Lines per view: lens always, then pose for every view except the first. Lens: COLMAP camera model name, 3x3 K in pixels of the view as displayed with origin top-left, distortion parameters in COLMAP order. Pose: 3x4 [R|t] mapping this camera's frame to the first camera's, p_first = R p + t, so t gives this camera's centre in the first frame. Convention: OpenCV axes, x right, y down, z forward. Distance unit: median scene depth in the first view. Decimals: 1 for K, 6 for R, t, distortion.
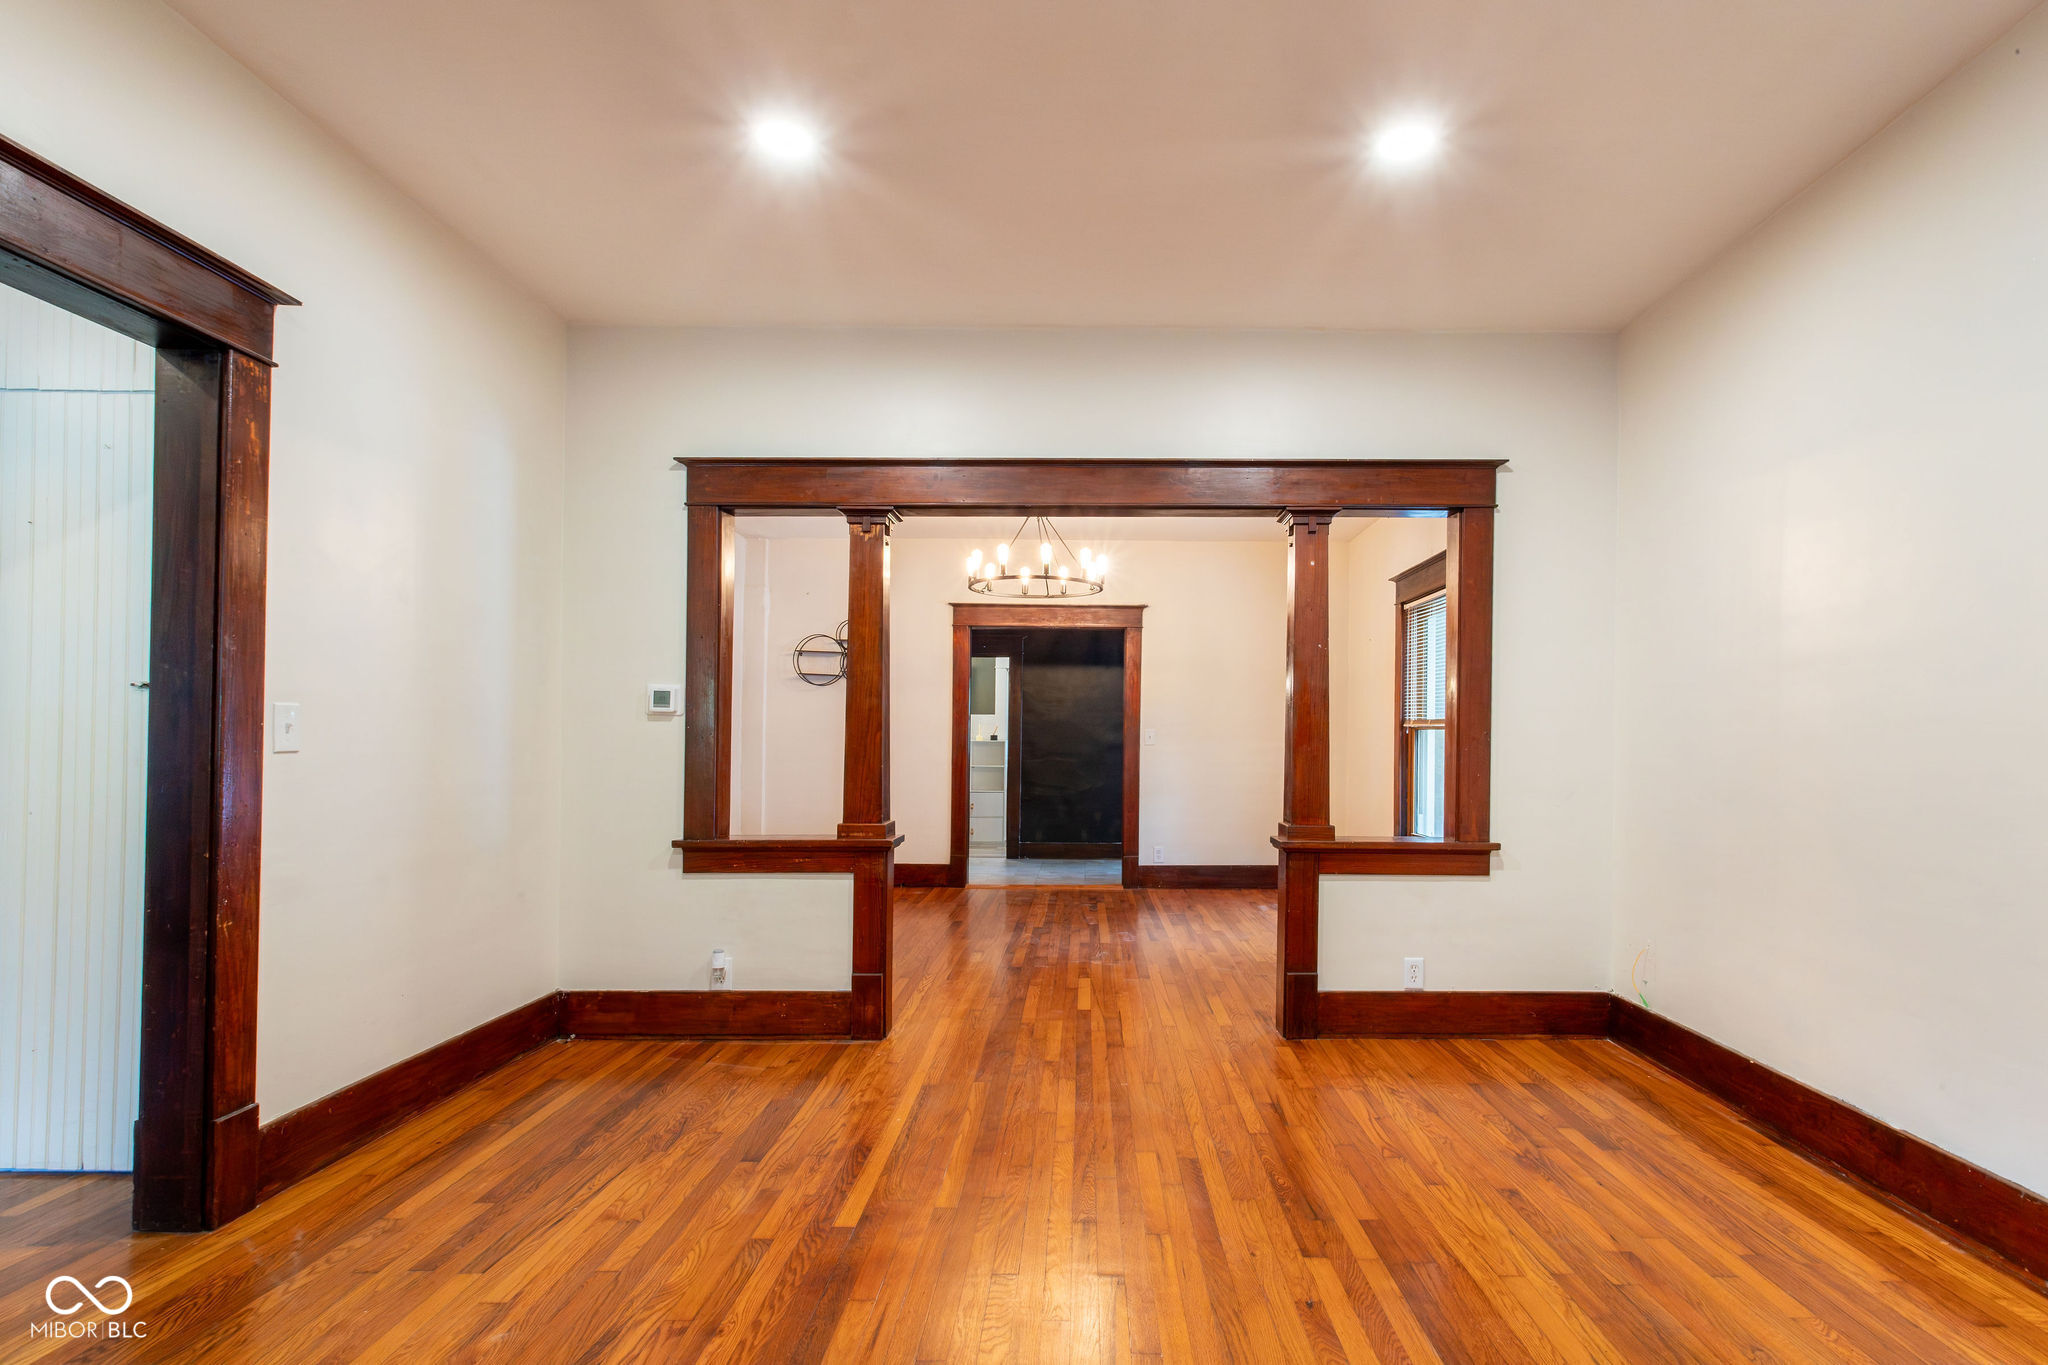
lens RADIAL K [[996.2, 0, 1075.3], [0, 996.2, 727.8], [0, 0, 1]] dist [0.001273, 0.001625]
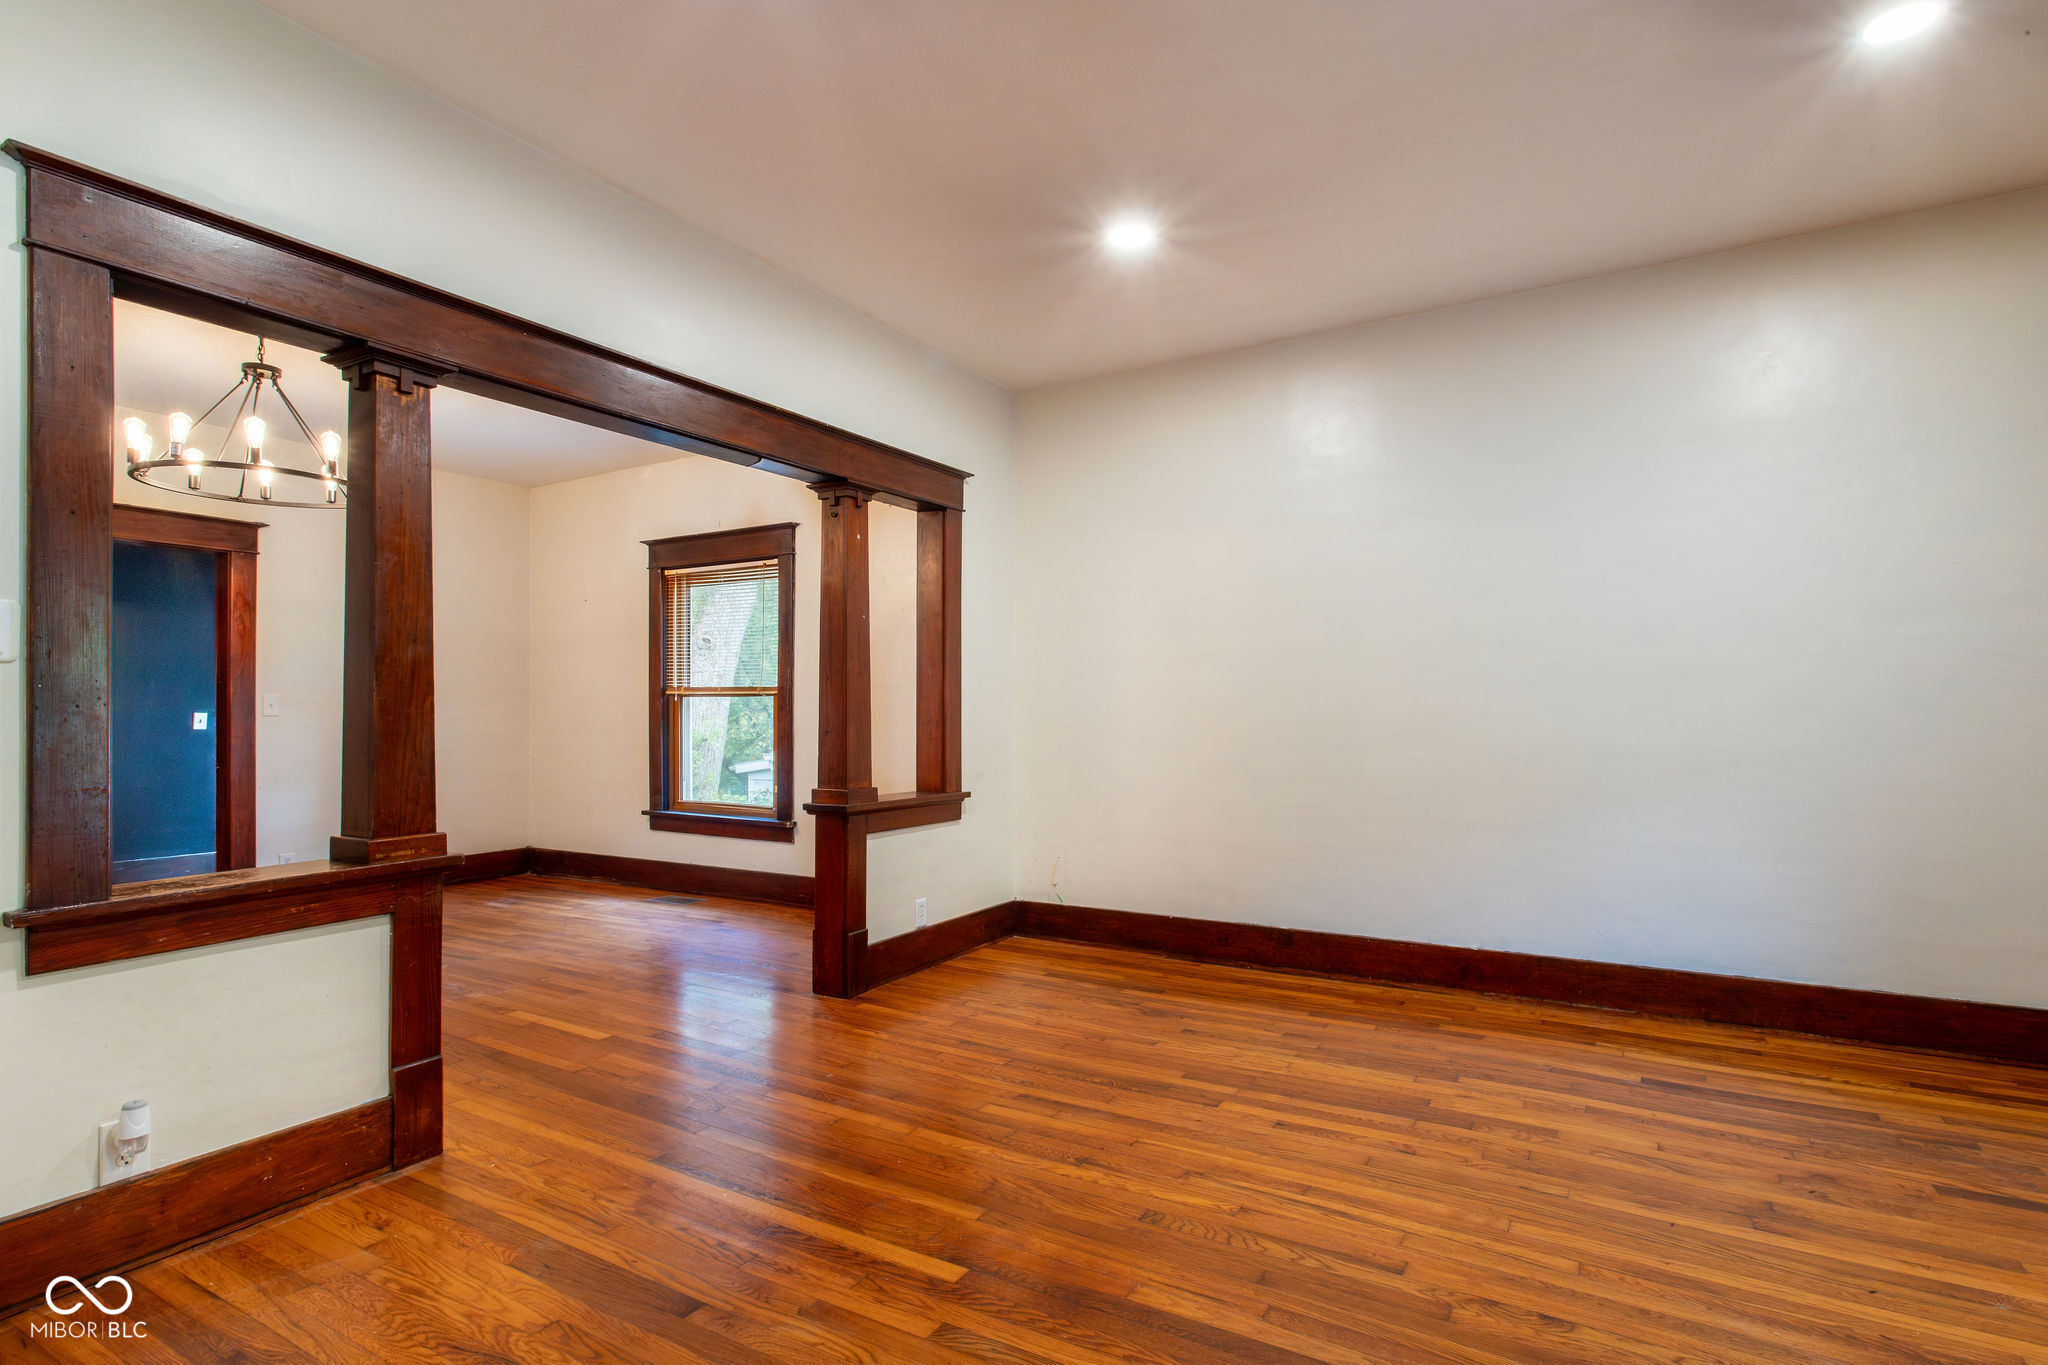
lens RADIAL K [[1004.3, 0, 1025.6], [0, 1004.3, 690.2], [0, 0, 1]] dist [-0.000104, 0.001228]
pose [[0.514411, 0.010613, 0.857478, -0.582947], [-0.005630, 0.999944, -0.009000, 0.004062], [-0.857525, -0.000198, 0.514442, 0.314969]]
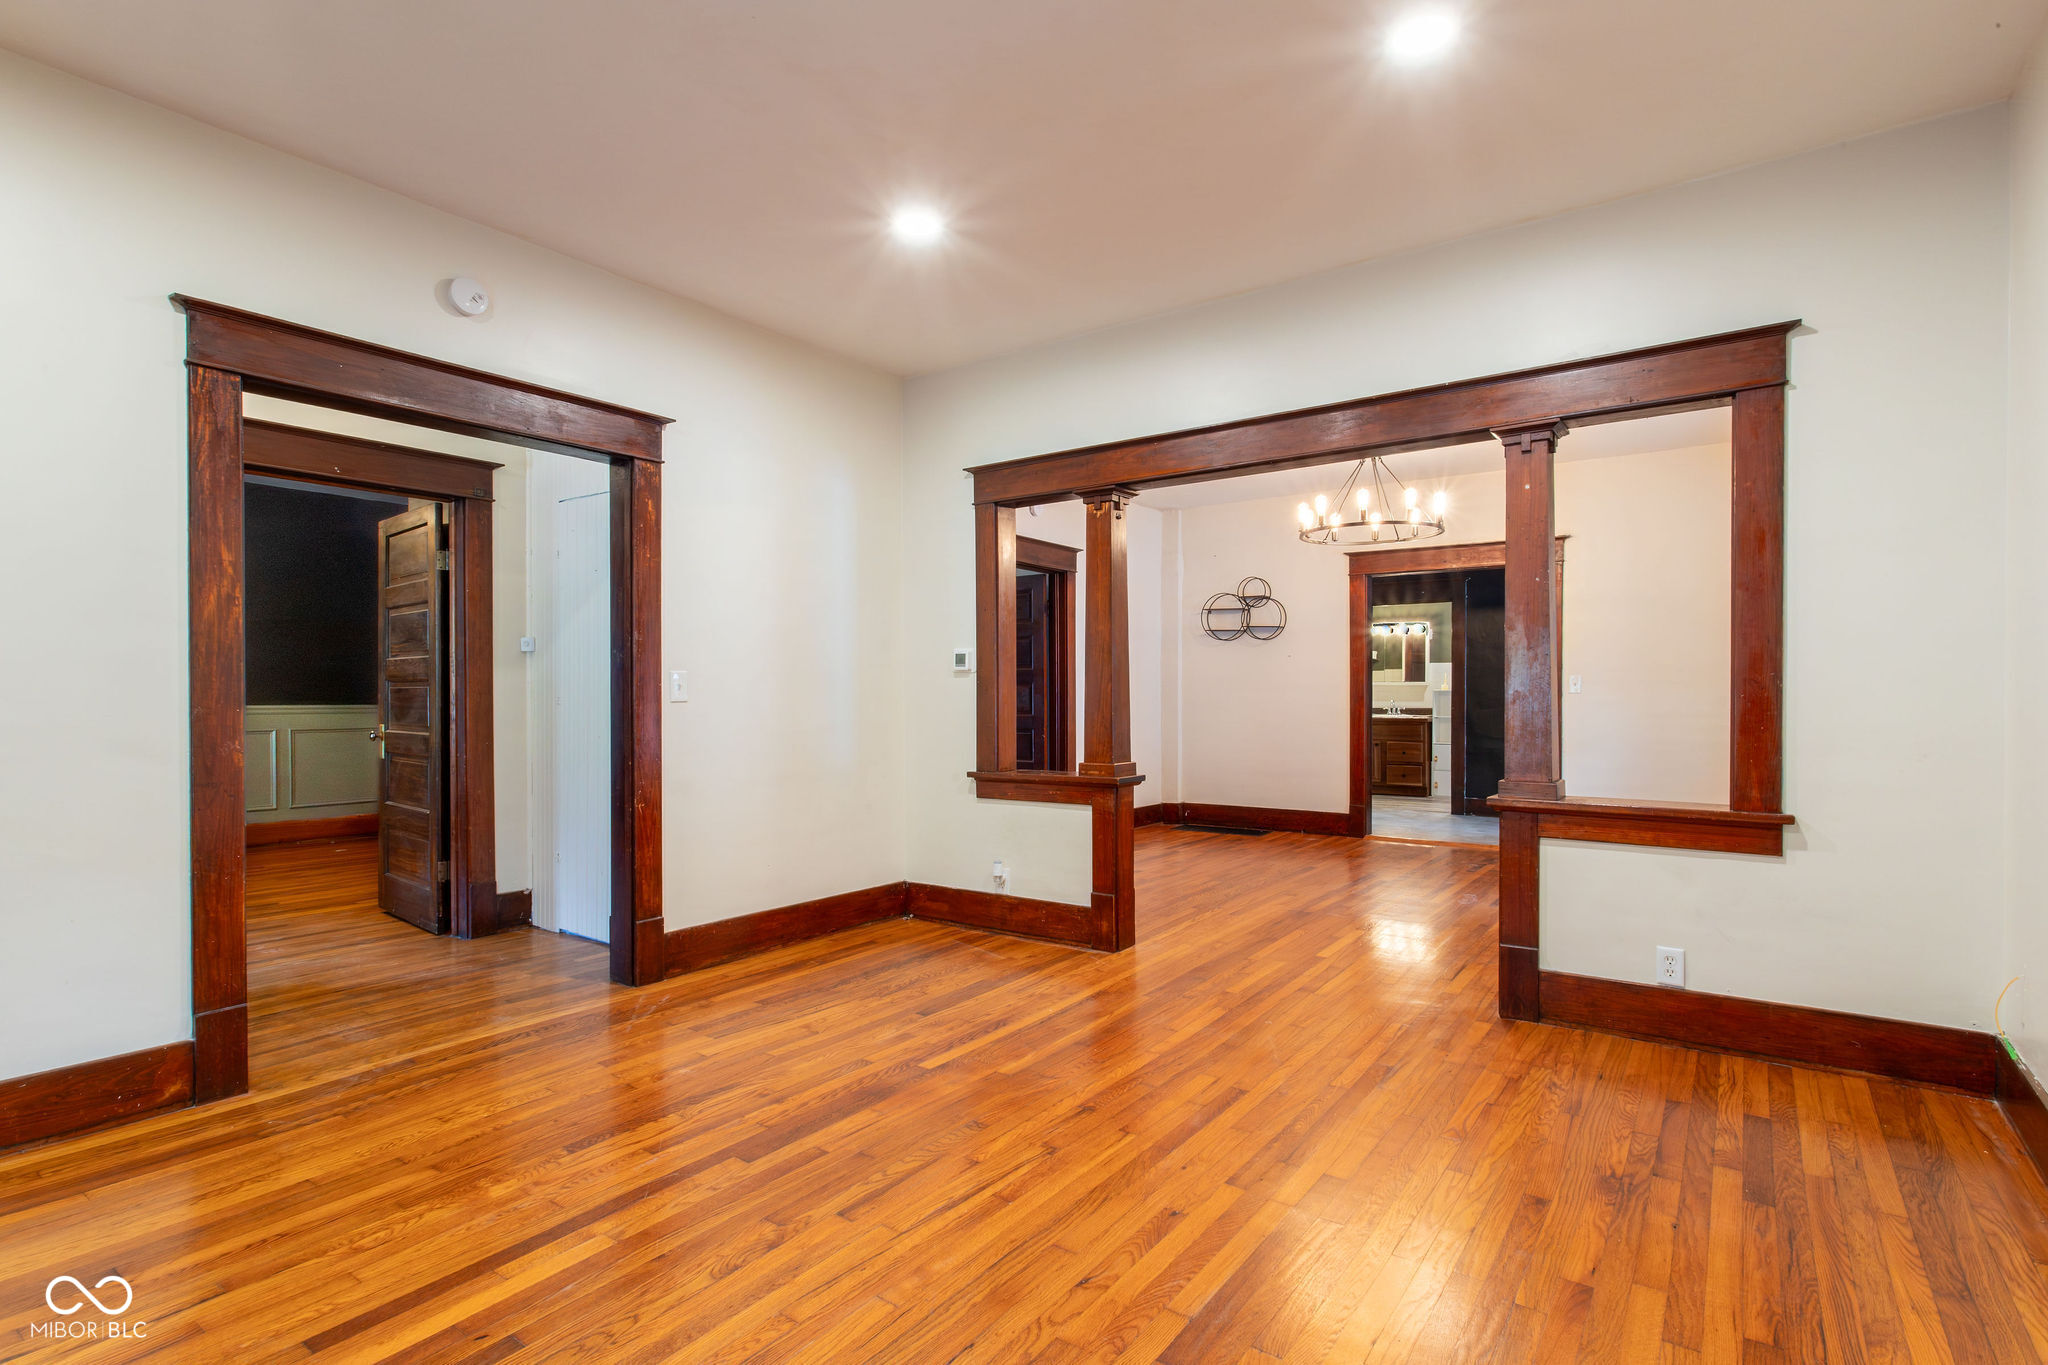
lens RADIAL K [[974.3, 0, 1020.8], [0, 974.3, 689.6], [0, 0, 1]] dist [-0.001213, 0.000575]
pose [[0.813406, -0.010452, -0.581603, 0.376386], [0.016163, 0.999859, 0.004637, 0.004243], [0.581472, -0.013172, 0.813460, 0.031917]]
